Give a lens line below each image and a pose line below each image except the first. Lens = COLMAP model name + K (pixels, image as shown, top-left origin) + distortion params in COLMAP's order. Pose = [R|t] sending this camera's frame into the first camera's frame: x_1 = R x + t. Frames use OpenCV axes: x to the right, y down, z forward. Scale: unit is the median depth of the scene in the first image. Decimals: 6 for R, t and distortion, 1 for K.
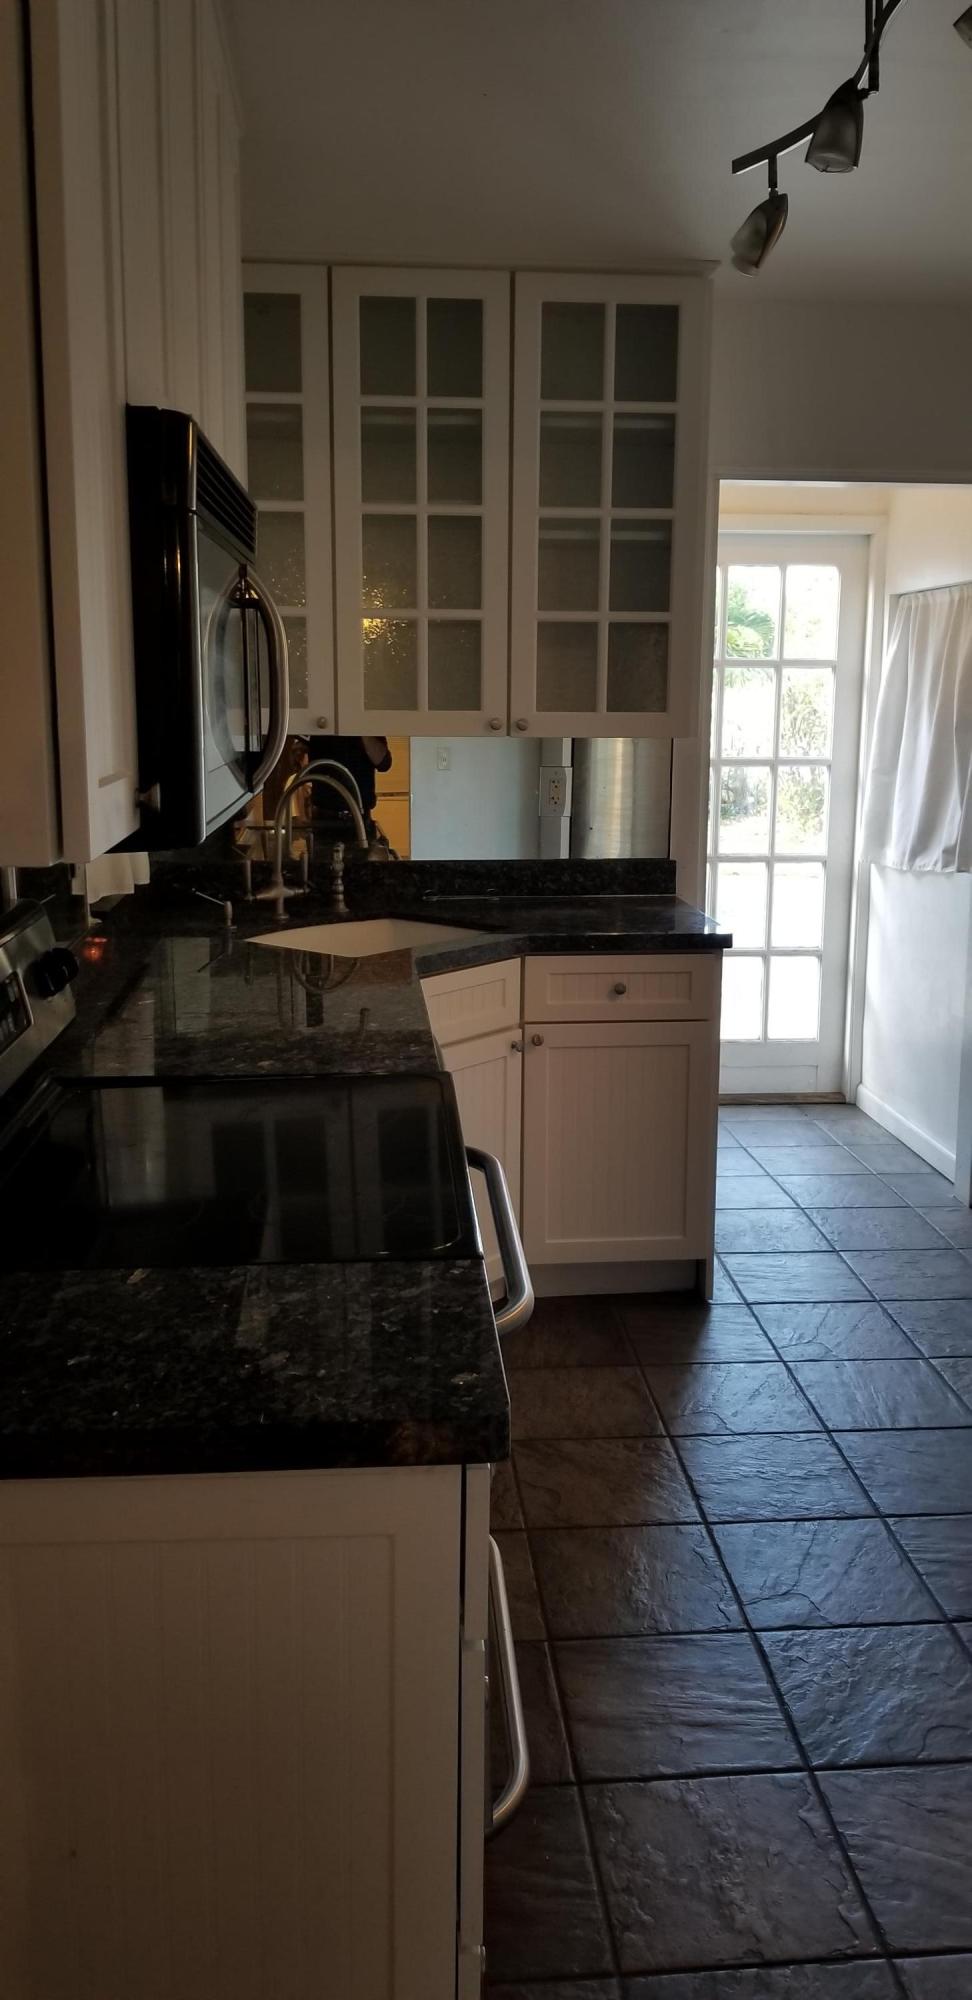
lens RADIAL K [[1580.1, 0, 481.0], [0, 1580.1, 974.5], [0, 0, 1]] dist [0.063733, -0.124137]
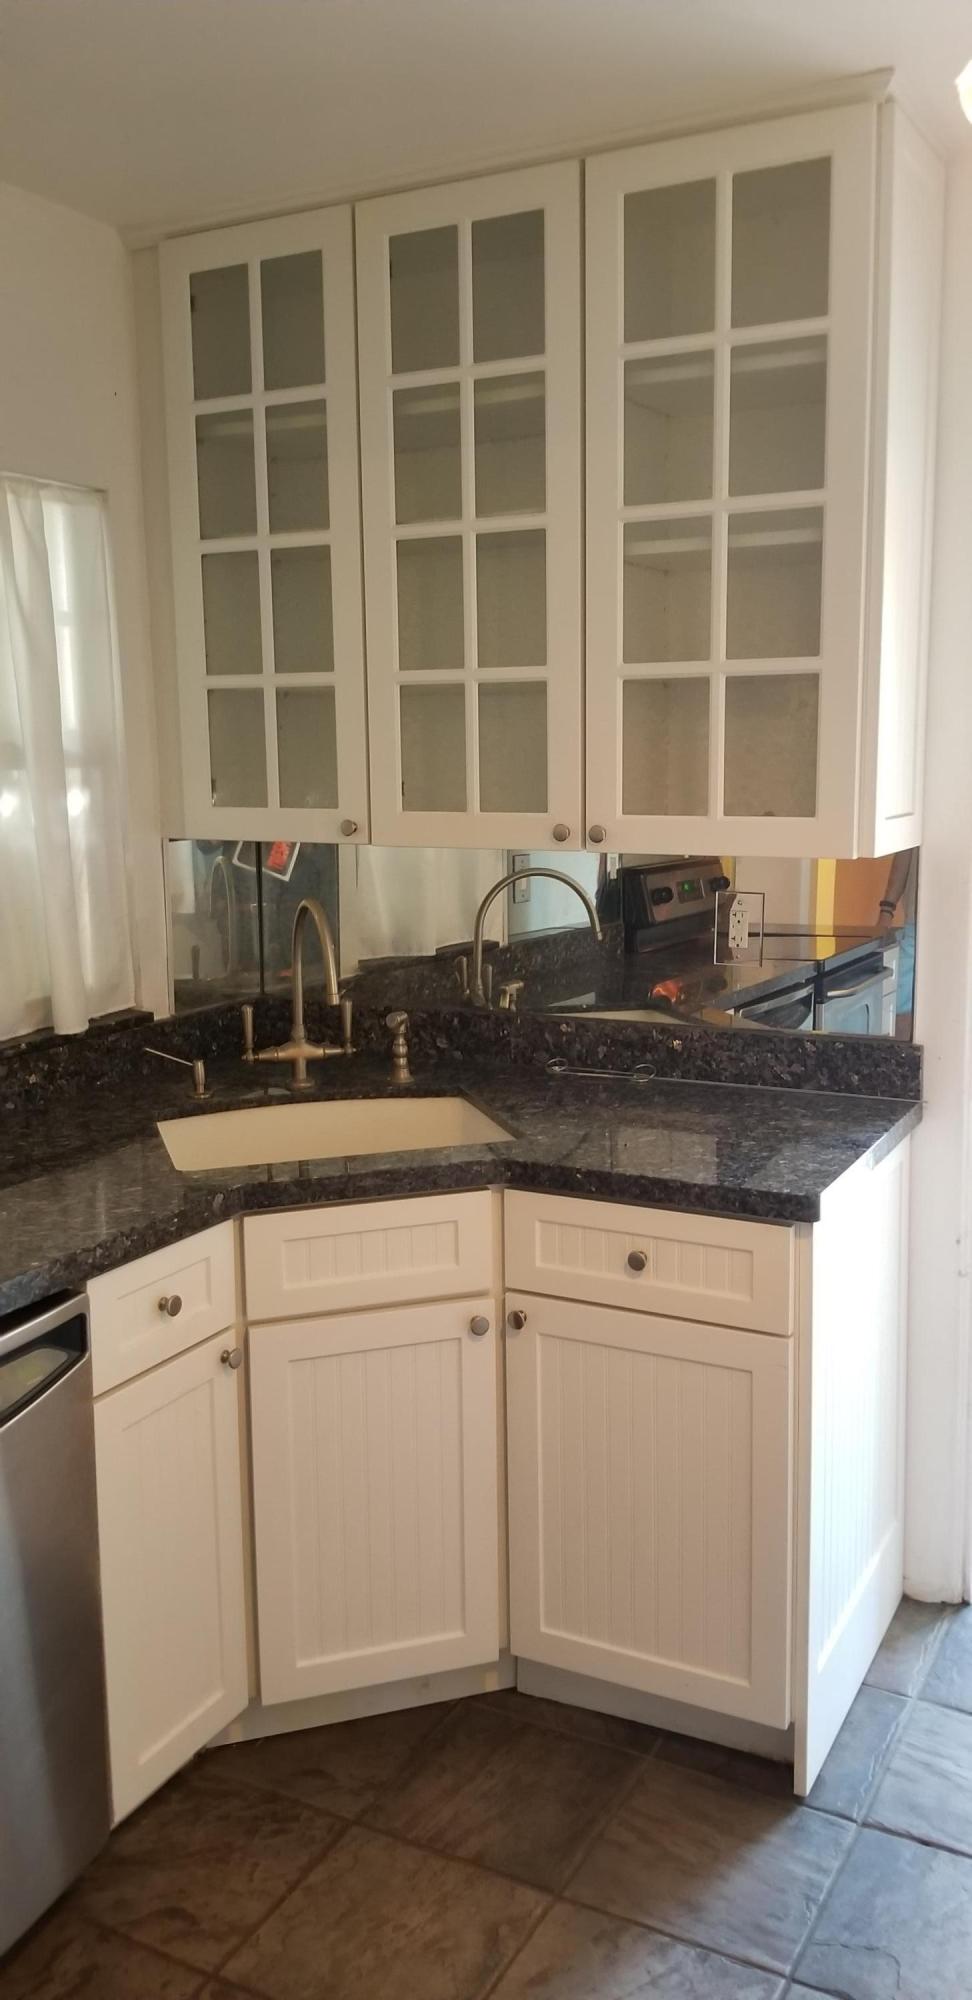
lens RADIAL K [[1580.1, 0, 471.6], [0, 1580.1, 983.9], [0, 0, 1]] dist [0.063733, -0.124137]
pose [[0.841074, 0.067260, -0.536723, 0.354290], [-0.084175, 0.996426, -0.007038, -0.088516], [0.534331, 0.051098, 0.843729, 0.425096]]
